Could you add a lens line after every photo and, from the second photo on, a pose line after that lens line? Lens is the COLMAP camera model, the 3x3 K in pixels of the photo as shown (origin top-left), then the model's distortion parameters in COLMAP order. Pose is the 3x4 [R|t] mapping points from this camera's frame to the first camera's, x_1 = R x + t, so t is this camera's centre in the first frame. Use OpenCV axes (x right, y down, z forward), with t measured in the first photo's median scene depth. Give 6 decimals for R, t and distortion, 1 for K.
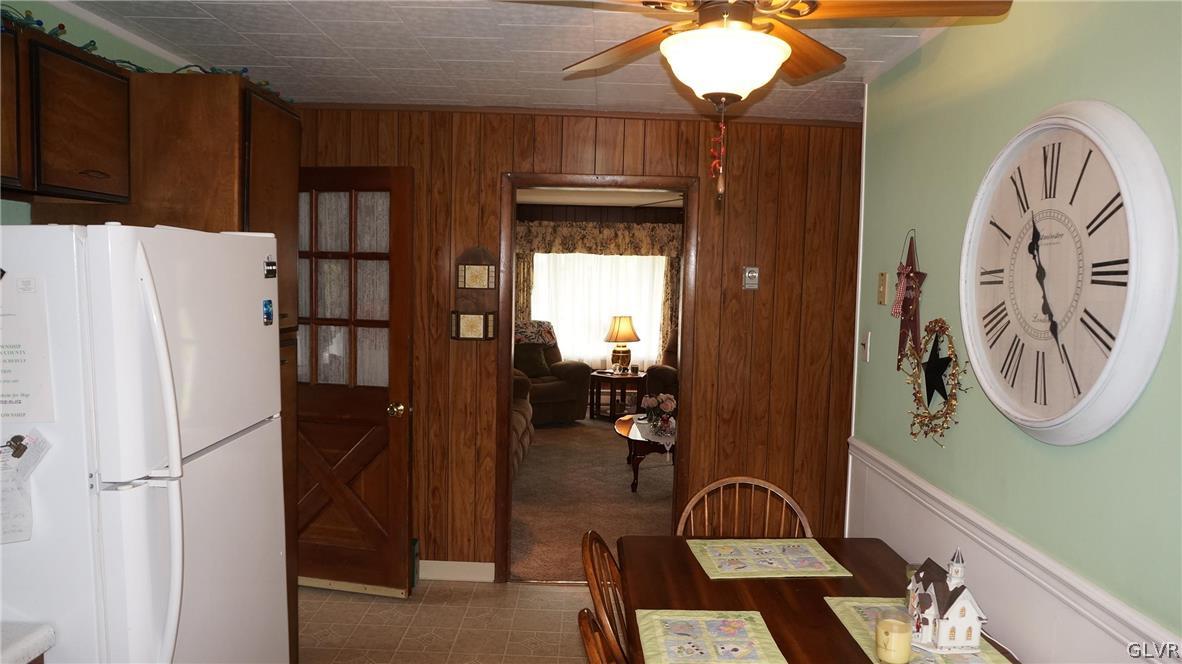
lens RADIAL K [[791.9, 0, 591.0], [0, 791.9, 332.0], [0, 0, 1]] dist [-0.042475, 0.038102]
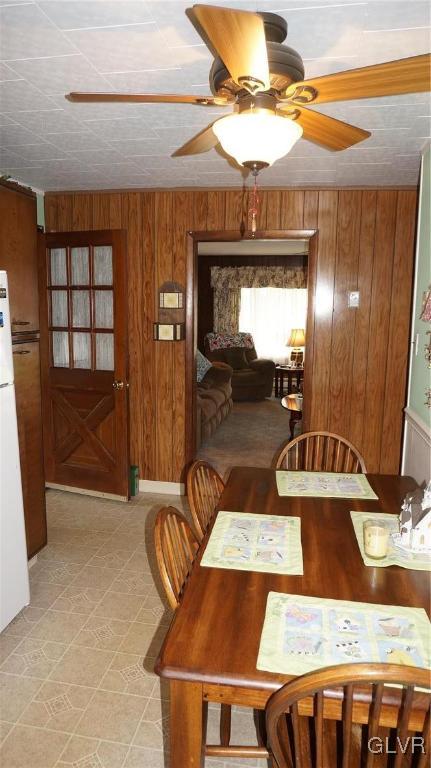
lens RADIAL K [[514.6, 0, 211.8], [0, 514.6, 382.6], [0, 0, 1]] dist [-0.042475, 0.038102]
pose [[0.984753, 0.015346, -0.173283, 0.114577], [-0.001913, 0.996996, 0.077424, 0.012639], [0.173951, -0.075912, 0.981824, 0.016577]]
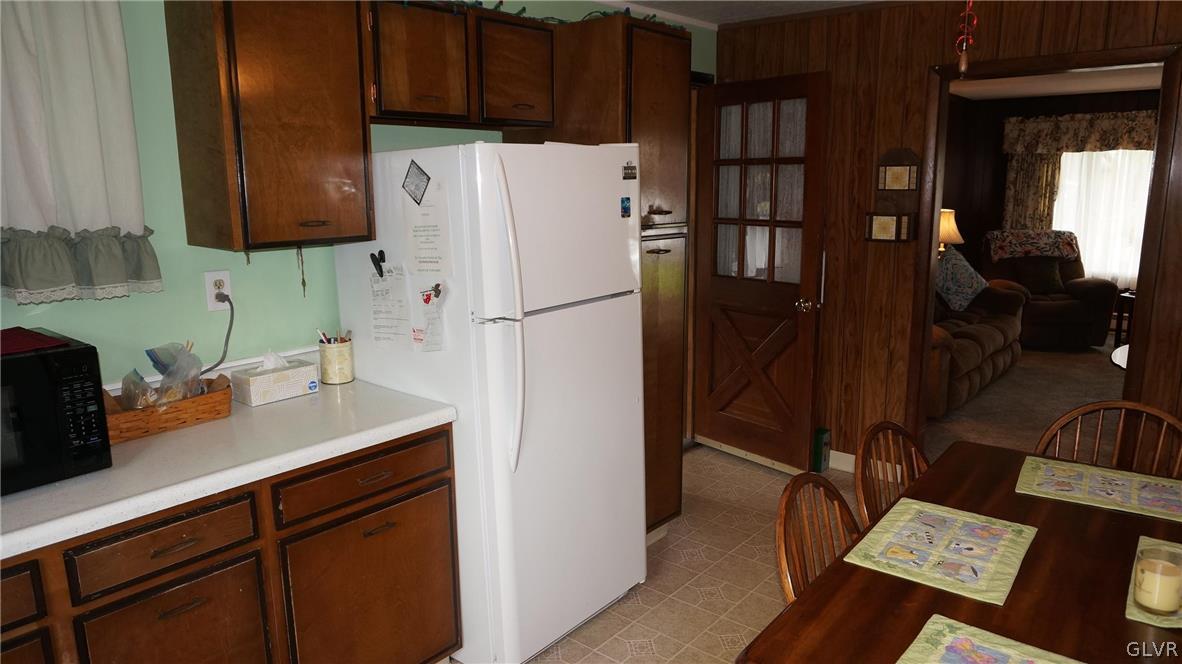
lens RADIAL K [[791.9, 0, 591.0], [0, 791.9, 332.0], [0, 0, 1]] dist [-0.042475, 0.038102]
pose [[0.777635, 0.087907, -0.622540, 0.193218], [-0.019350, 0.993054, 0.116056, 0.015159], [0.628418, -0.078203, 0.773935, -0.015232]]
